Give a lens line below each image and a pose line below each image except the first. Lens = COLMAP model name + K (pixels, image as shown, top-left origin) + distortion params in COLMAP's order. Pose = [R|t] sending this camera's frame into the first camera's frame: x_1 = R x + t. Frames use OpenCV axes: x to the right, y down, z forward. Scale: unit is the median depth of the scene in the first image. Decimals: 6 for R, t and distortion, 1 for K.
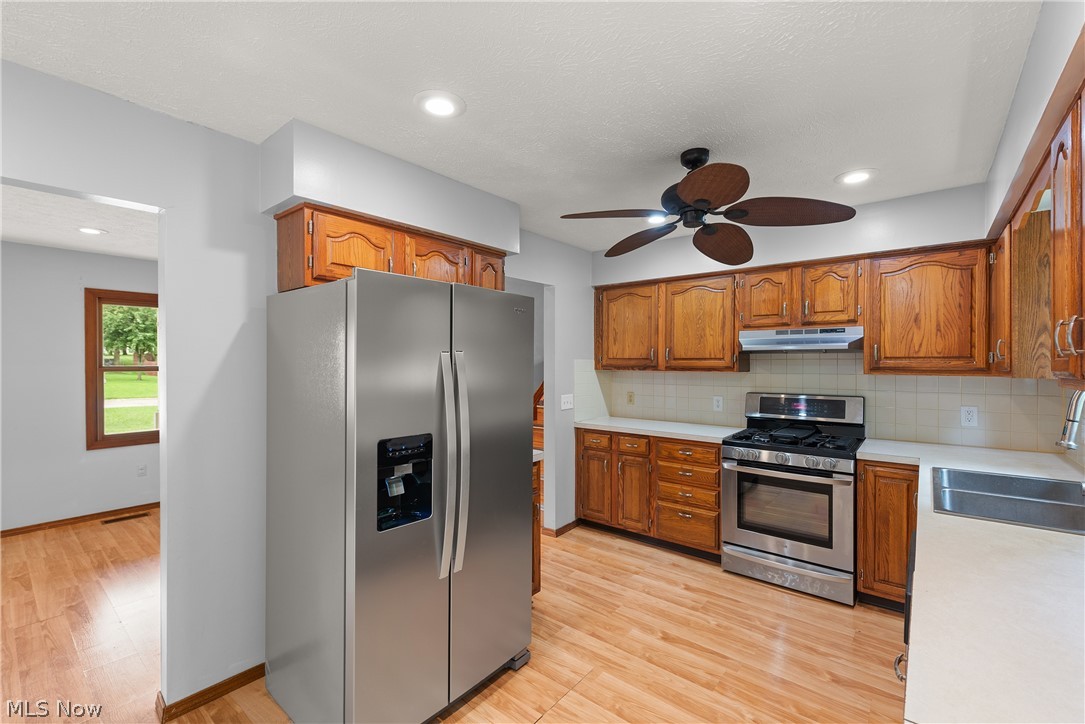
lens RADIAL K [[459.8, 0, 541.2], [0, 459.8, 365.1], [0, 0, 1]] dist [0.004793, -0.002472]
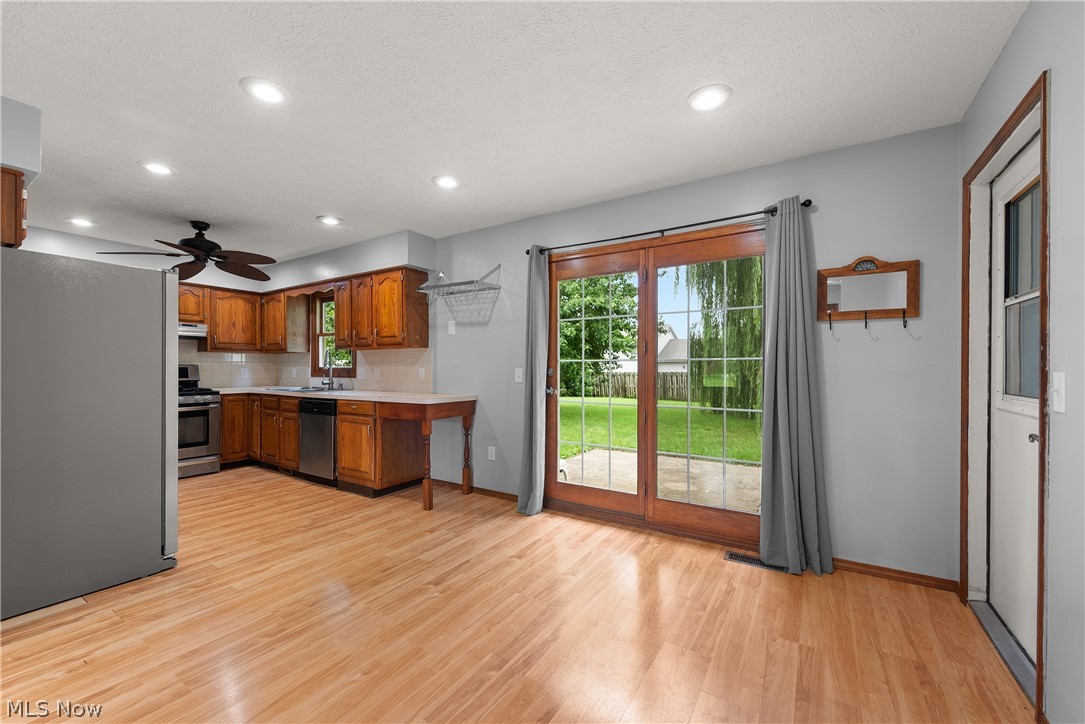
lens RADIAL K [[433.2, 0, 540.6], [0, 433.2, 370.2], [0, 0, 1]] dist [0.006957, -0.002833]
pose [[-0.120390, -0.005072, 0.992714, -1.174934], [0.008029, 0.999949, 0.006083, 0.095695], [-0.992694, 0.008703, -0.120343, -0.099386]]
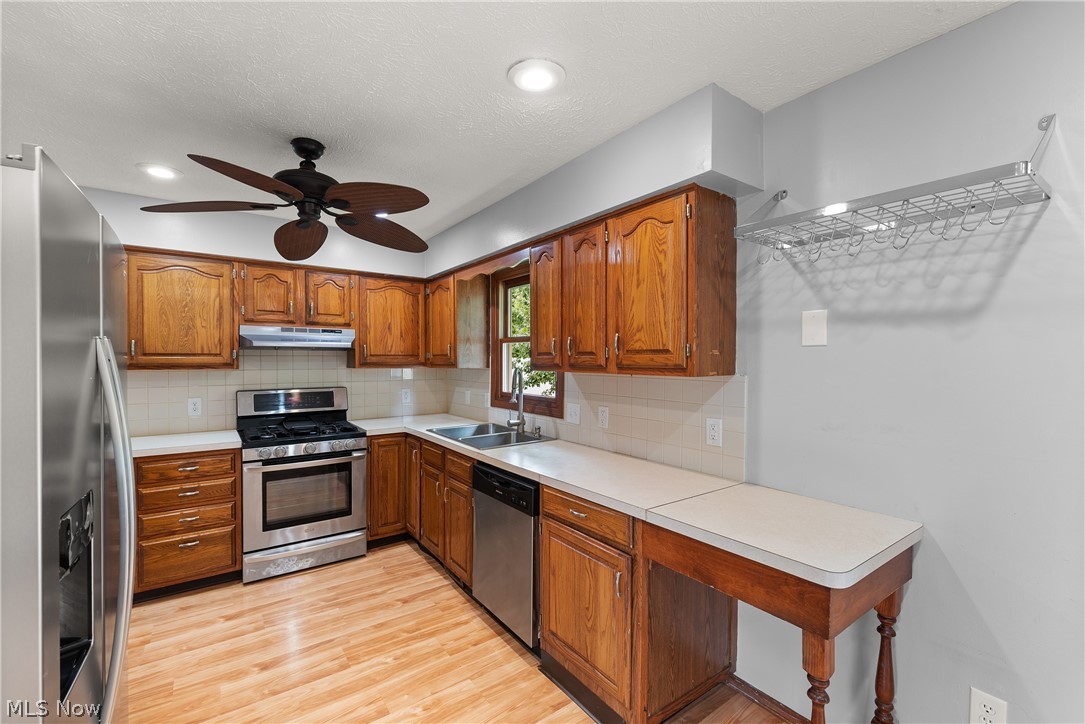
lens RADIAL K [[459.8, 0, 541.4], [0, 459.8, 367.3], [0, 0, 1]] dist [0.004793, -0.002472]
pose [[0.248484, -0.016030, 0.968503, -0.373824], [0.005379, 0.999870, 0.015169, 0.000718], [-0.968621, 0.001441, 0.248538, 0.213832]]
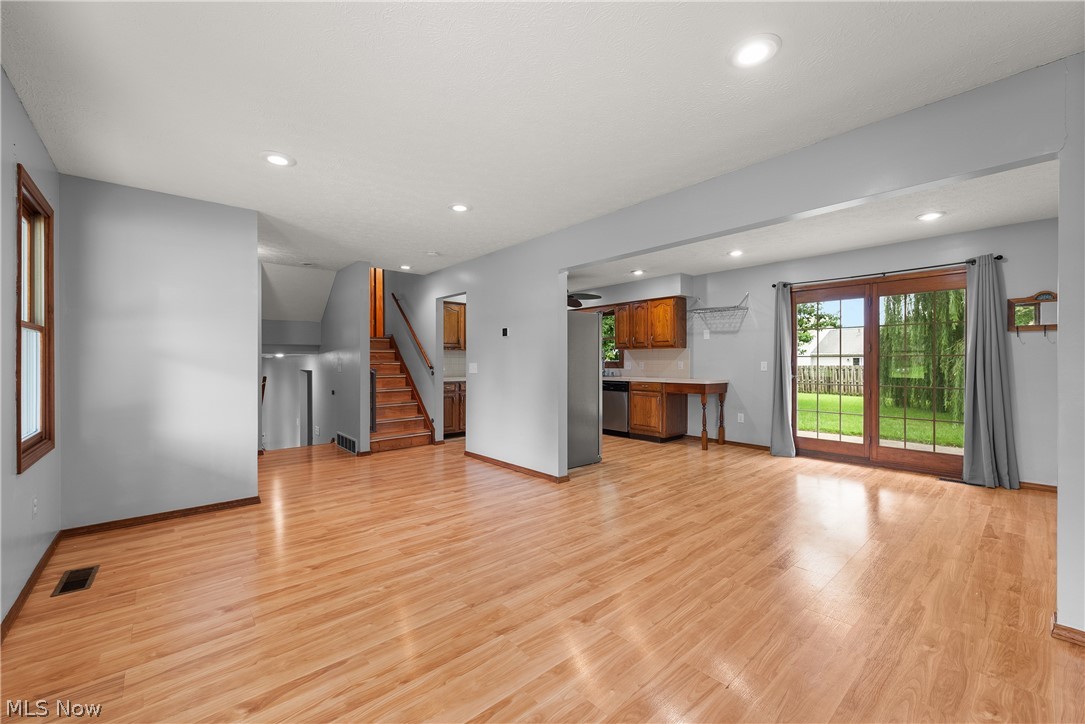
lens RADIAL K [[433.2, 0, 543.3], [0, 433.2, 363.0], [0, 0, 1]] dist [0.006957, -0.002833]
pose [[0.159268, -0.002532, 0.987232, -1.976527], [0.009181, 0.999957, 0.001084, 0.091498], [-0.987193, 0.008891, 0.159285, 0.480616]]
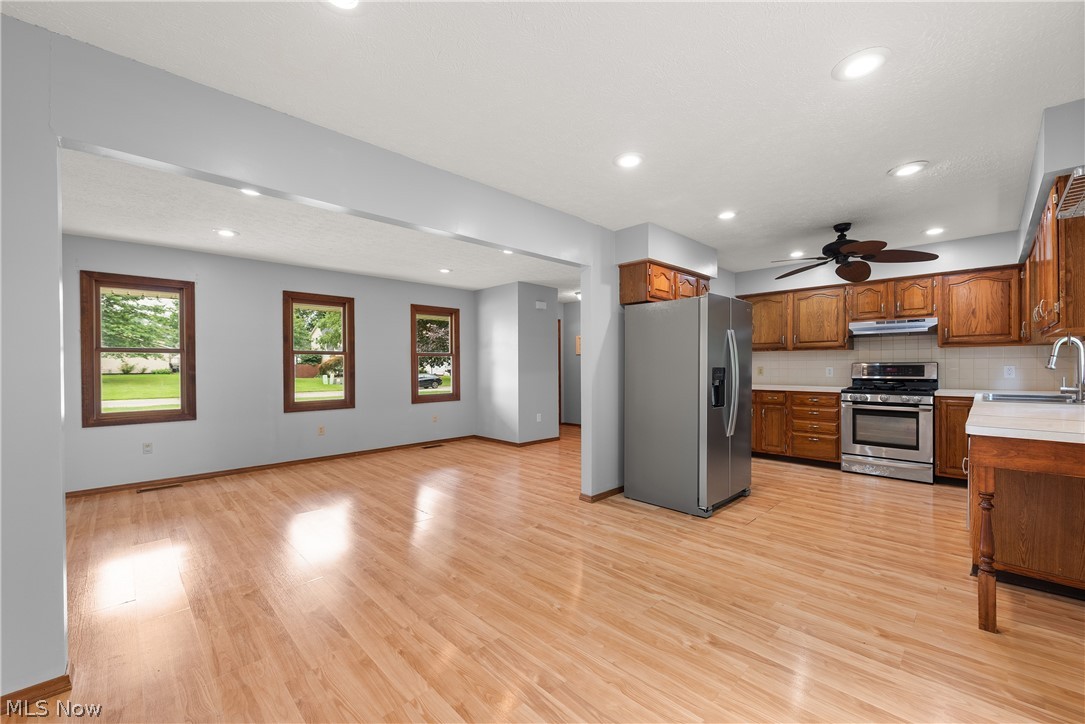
lens RADIAL K [[433.2, 0, 541.7], [0, 433.2, 367.7], [0, 0, 1]] dist [0.006957, -0.002833]
pose [[0.994486, -0.005202, -0.104742, -0.530209], [0.005109, 0.999986, -0.001150, 0.088139], [0.104747, 0.000608, 0.994499, -0.671854]]
